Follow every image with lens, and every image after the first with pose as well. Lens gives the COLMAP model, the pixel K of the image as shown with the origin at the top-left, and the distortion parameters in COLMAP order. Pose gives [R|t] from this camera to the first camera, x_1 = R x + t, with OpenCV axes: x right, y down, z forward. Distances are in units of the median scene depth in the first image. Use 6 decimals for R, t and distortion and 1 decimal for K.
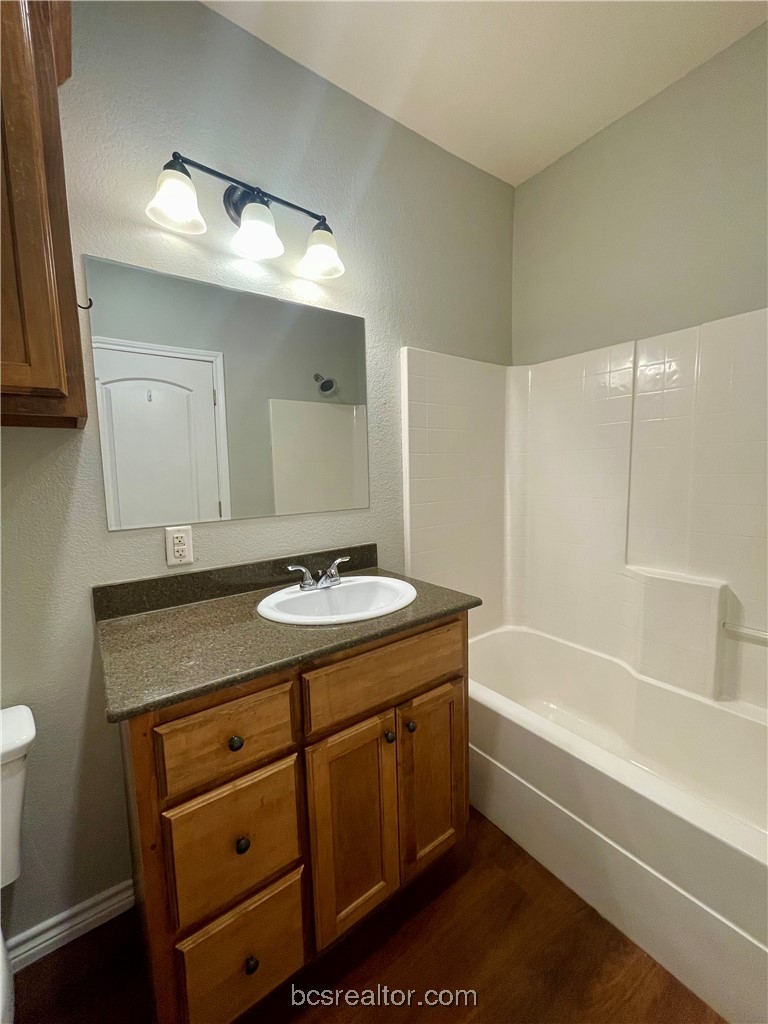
lens RADIAL K [[414.0, 0, 384.9], [0, 414.0, 512.0], [0, 0, 1]] dist [-0.003287, 0.000344]
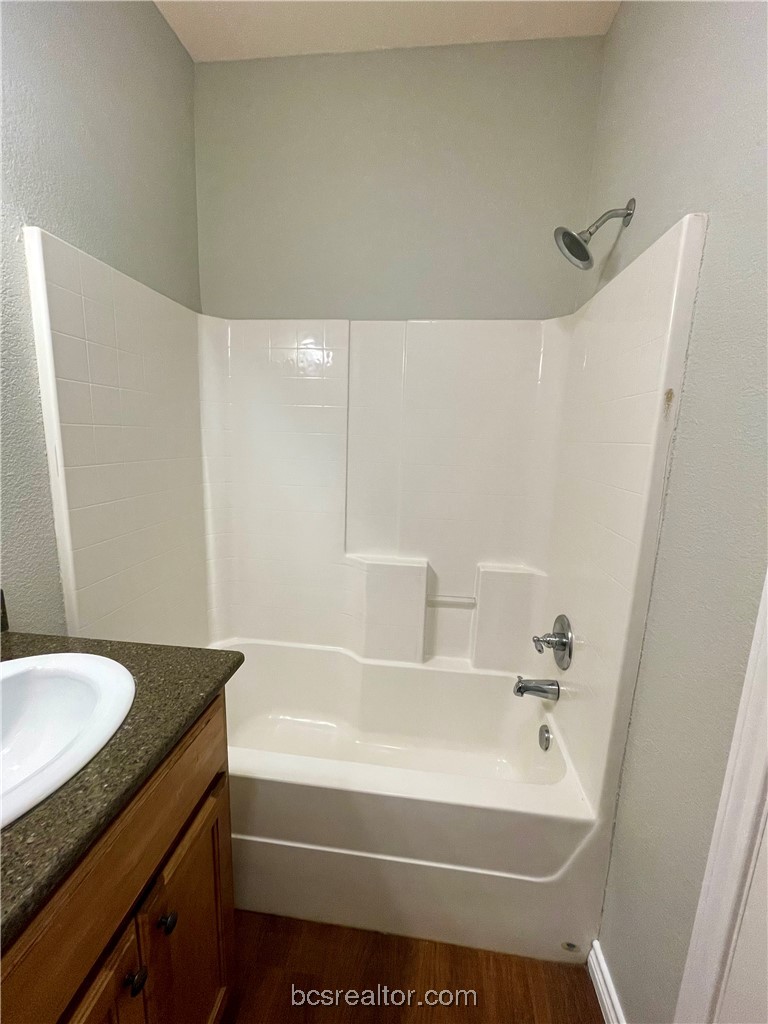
lens RADIAL K [[414.0, 0, 384.0], [0, 414.0, 513.4], [0, 0, 1]] dist [-0.003287, 0.000344]
pose [[0.684663, -0.084308, 0.723967, -0.083991], [0.030841, 0.995749, 0.086792, -0.071230], [-0.728207, -0.037095, 0.684353, 0.366858]]
